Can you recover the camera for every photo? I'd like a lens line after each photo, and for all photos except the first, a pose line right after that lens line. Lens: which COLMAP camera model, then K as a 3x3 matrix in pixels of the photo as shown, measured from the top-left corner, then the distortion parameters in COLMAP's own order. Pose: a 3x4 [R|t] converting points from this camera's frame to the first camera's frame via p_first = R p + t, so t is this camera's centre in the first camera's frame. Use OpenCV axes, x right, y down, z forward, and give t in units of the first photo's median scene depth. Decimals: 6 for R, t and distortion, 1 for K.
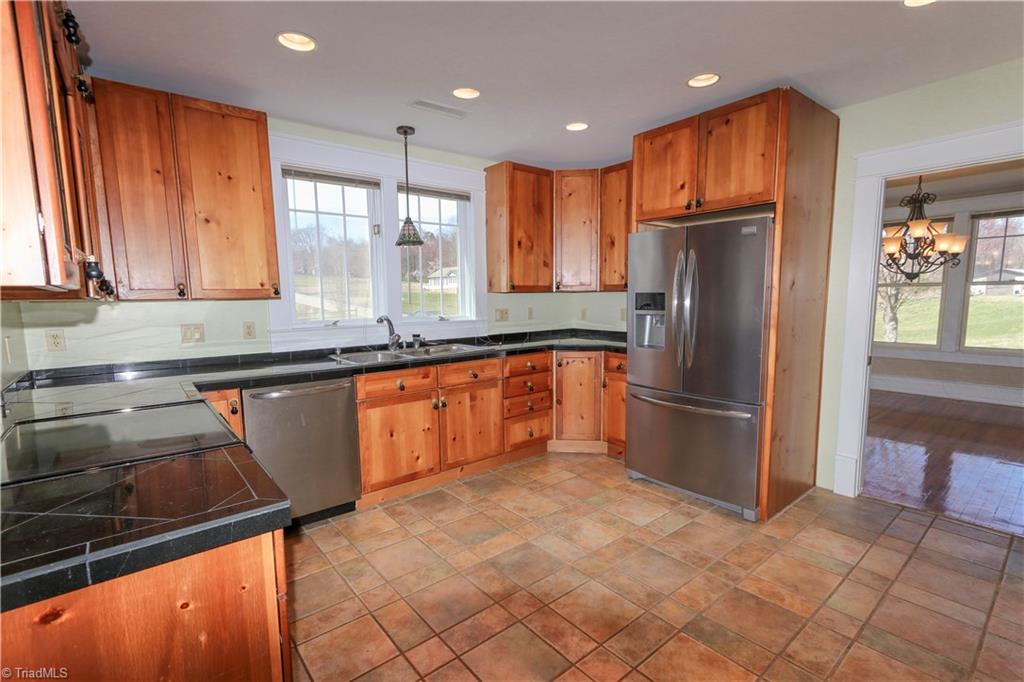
lens RADIAL K [[467.6, 0, 508.6], [0, 467.6, 347.7], [0, 0, 1]] dist [0.000862, -0.000041]
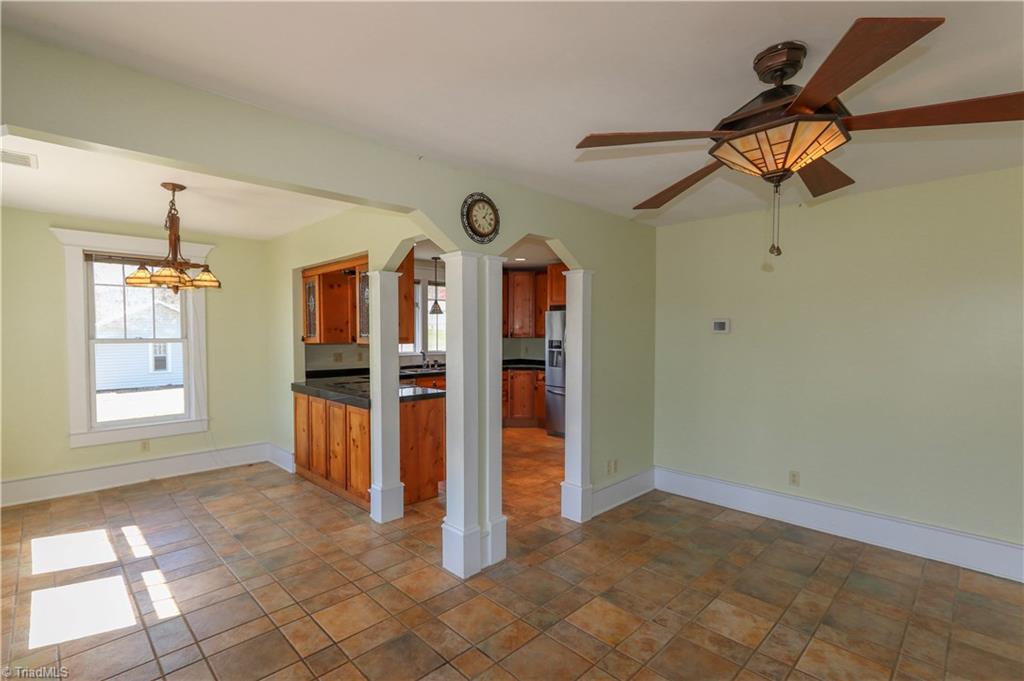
lens RADIAL K [[470.9, 0, 508.2], [0, 470.9, 346.6], [0, 0, 1]] dist [0.001600, 0.000589]
pose [[0.995492, 0.011131, 0.094193, -0.095395], [-0.003620, 0.996825, -0.079543, 0.073890], [-0.094779, 0.078843, 0.992371, -1.003489]]
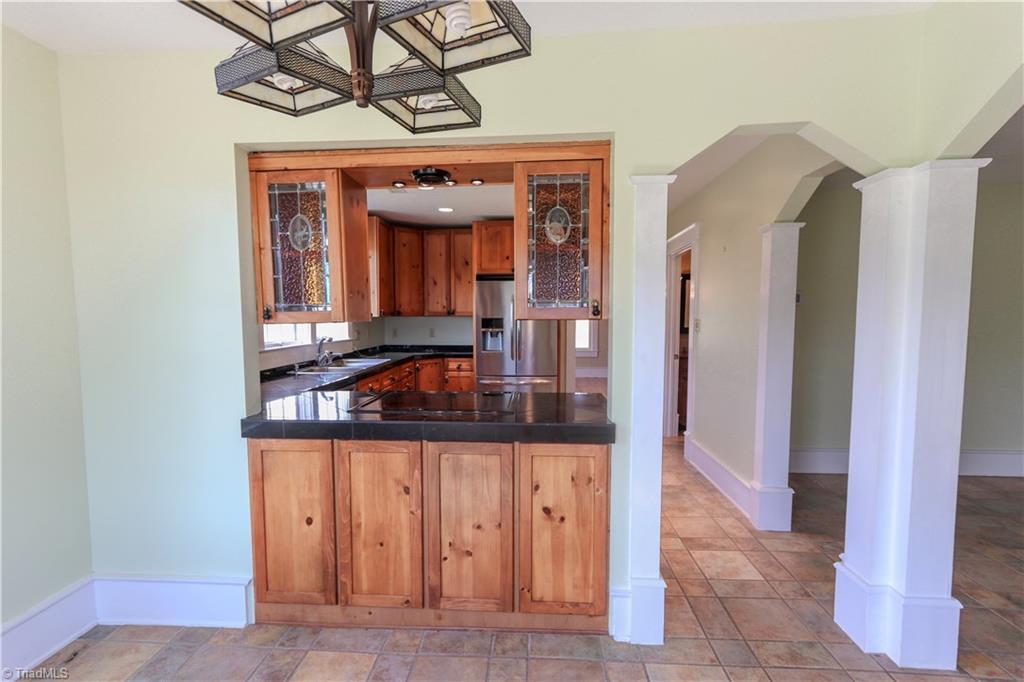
lens RADIAL K [[467.6, 0, 508.6], [0, 467.6, 347.7], [0, 0, 1]] dist [0.000862, -0.000041]
pose [[0.681889, -0.038170, 0.730459, -0.829926], [0.072303, 0.997264, -0.015383, 0.014862], [-0.727873, 0.063304, 0.682783, -0.157089]]
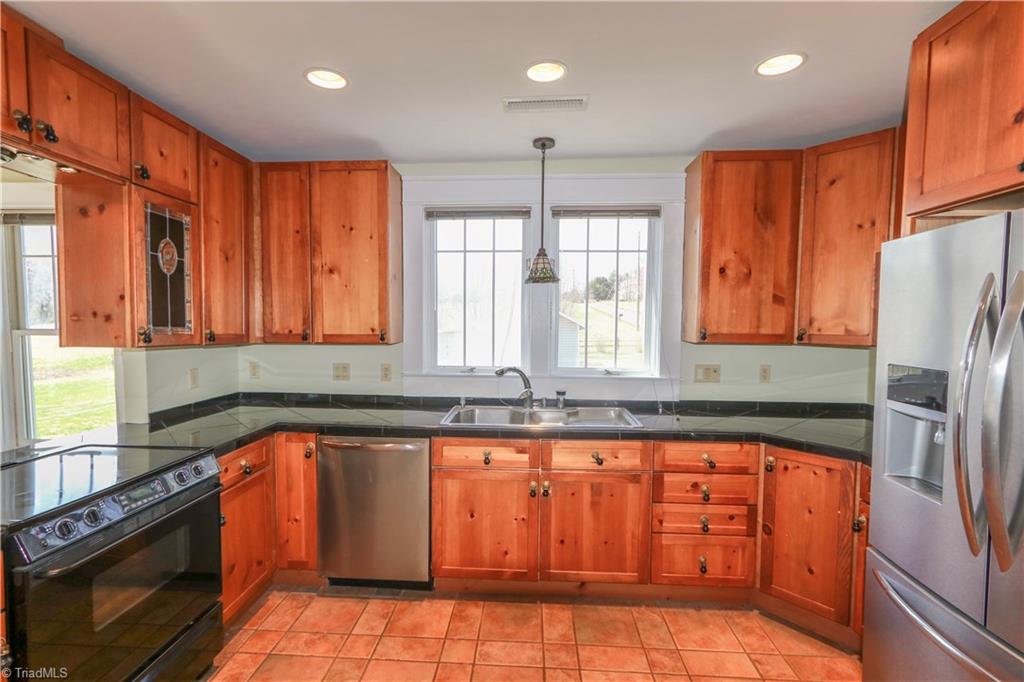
lens RADIAL K [[467.6, 0, 508.6], [0, 467.6, 347.7], [0, 0, 1]] dist [0.000862, -0.000041]
pose [[0.737985, 0.055007, -0.672572, 0.298698], [-0.092715, 0.995485, -0.020315, -0.085658], [0.668418, 0.077349, 0.739753, 0.376332]]
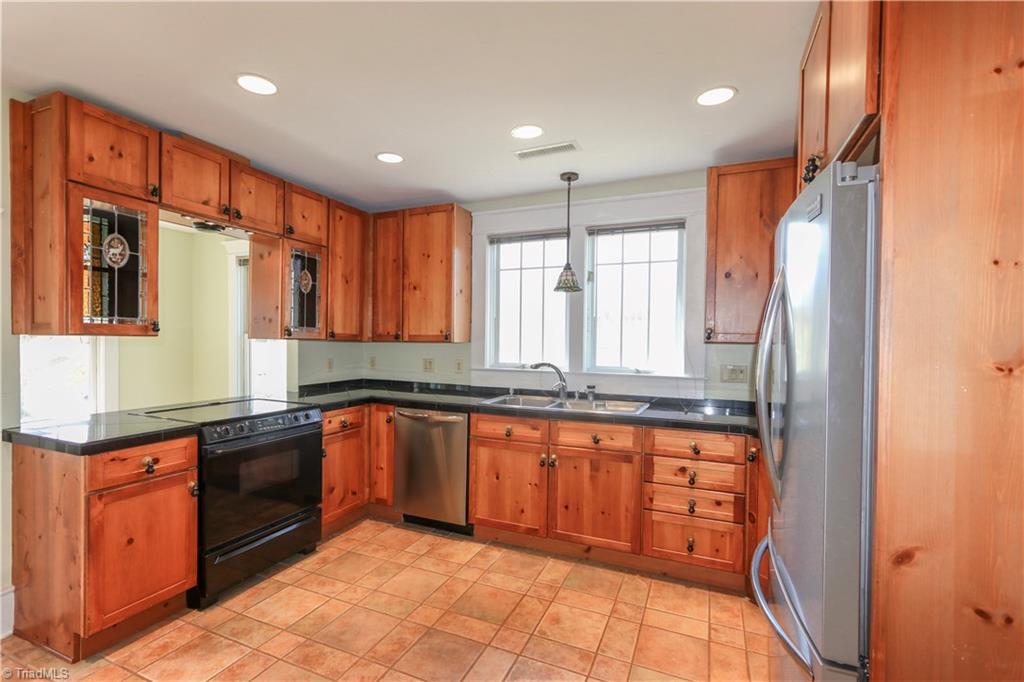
lens RADIAL K [[470.9, 0, 508.2], [0, 470.9, 347.1], [0, 0, 1]] dist [0.001600, 0.000589]
pose [[0.456726, 0.035235, -0.888909, 0.605494], [-0.117125, 0.992899, -0.020822, -0.071149], [0.881863, 0.113623, 0.457610, 0.466042]]
